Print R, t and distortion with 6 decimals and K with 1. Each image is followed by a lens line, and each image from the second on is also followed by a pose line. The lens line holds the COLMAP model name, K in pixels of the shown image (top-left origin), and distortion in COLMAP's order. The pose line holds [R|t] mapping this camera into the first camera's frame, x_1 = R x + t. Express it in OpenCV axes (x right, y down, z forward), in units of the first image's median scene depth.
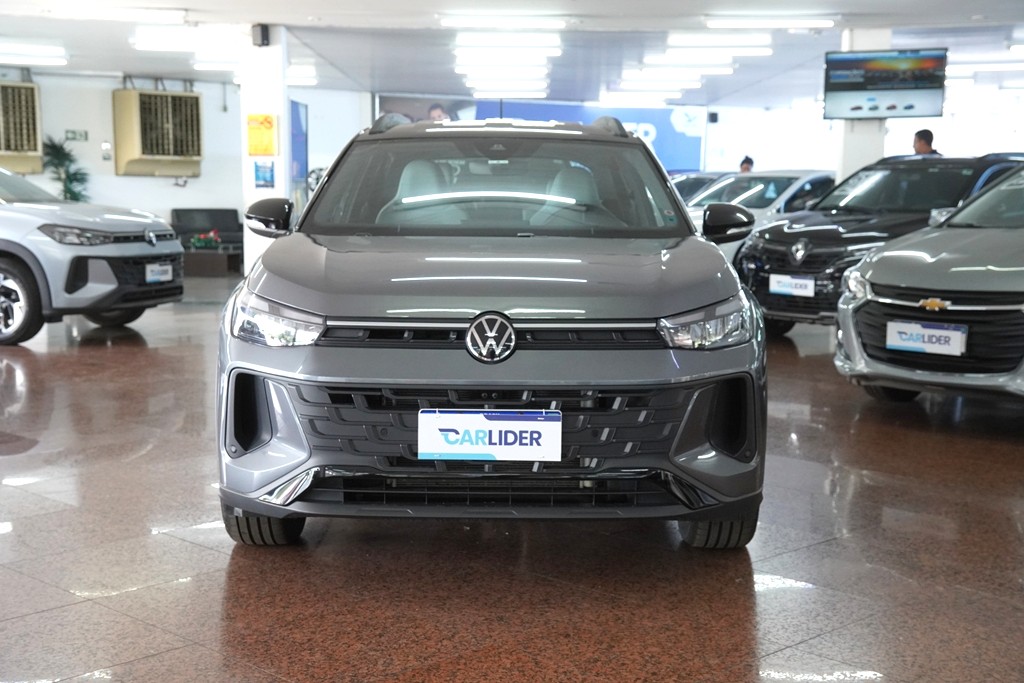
lens RADIAL K [[1396.0, 0, 513.7], [0, 1396.0, 342.5], [0, 0, 1]] dist [0.166827, 0.000000]
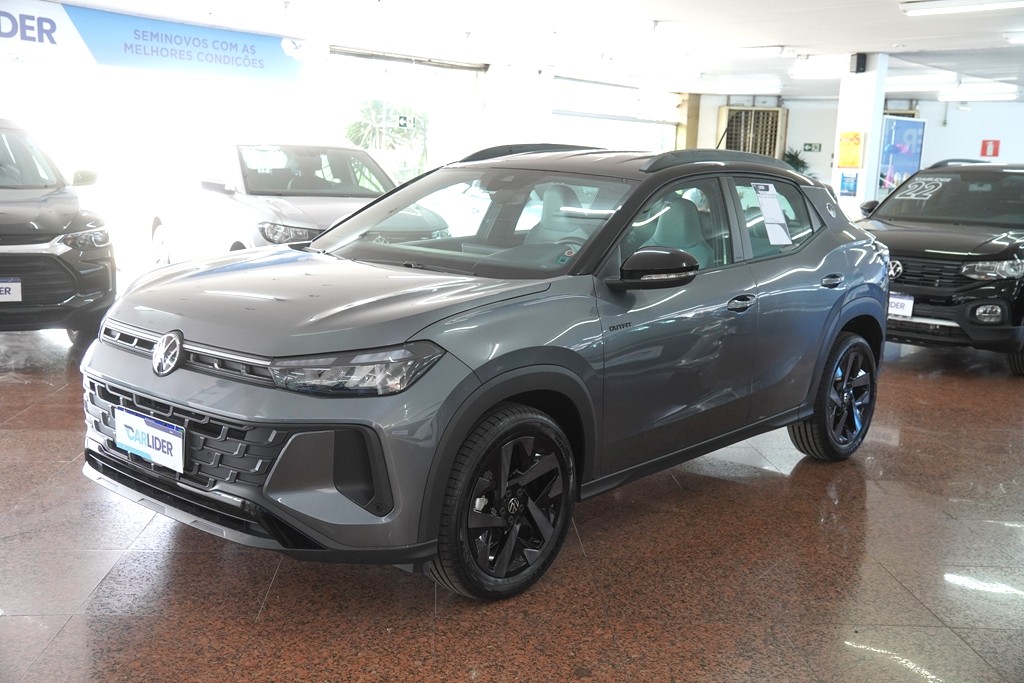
lens RADIAL K [[1080.5, 0, 510.6], [0, 1080.5, 339.3], [0, 0, 1]] dist [0.078537, 0.000000]
pose [[0.747269, 0.131564, -0.651368, 0.762735], [-0.108441, 0.991209, 0.075799, -0.111458], [0.655614, 0.013993, 0.754967, 0.517364]]
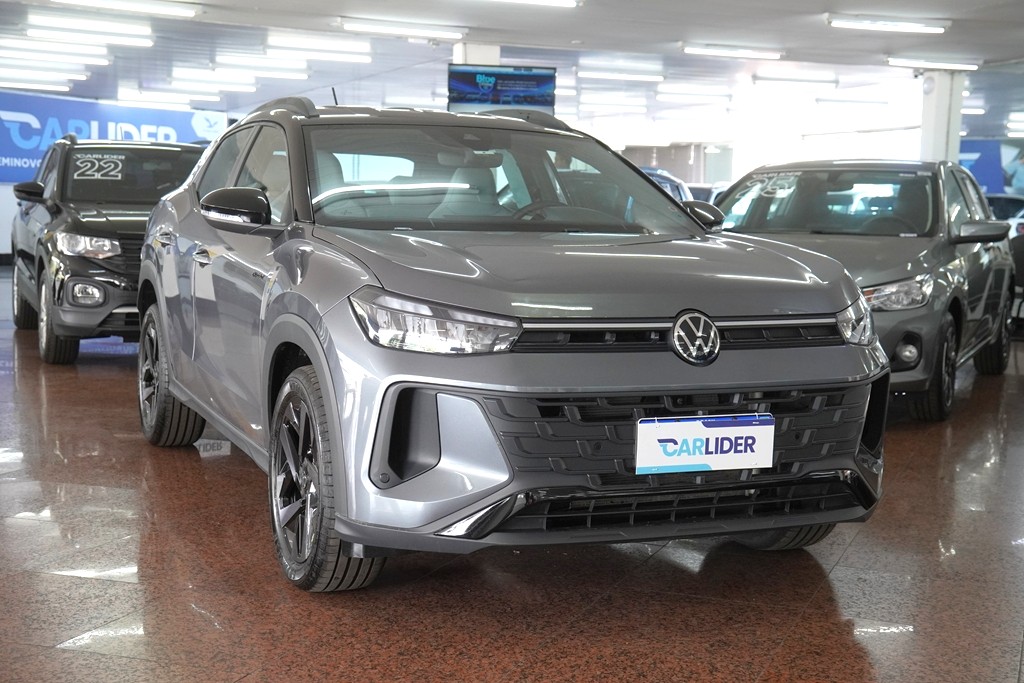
lens RADIAL K [[1396.0, 0, 514.1], [0, 1396.0, 345.7], [0, 0, 1]] dist [0.166827, 0.000000]
pose [[0.911058, -0.027886, 0.411335, -0.503627], [0.031158, 0.999514, -0.001250, -0.000621], [-0.411100, 0.013956, 0.911483, 0.210846]]
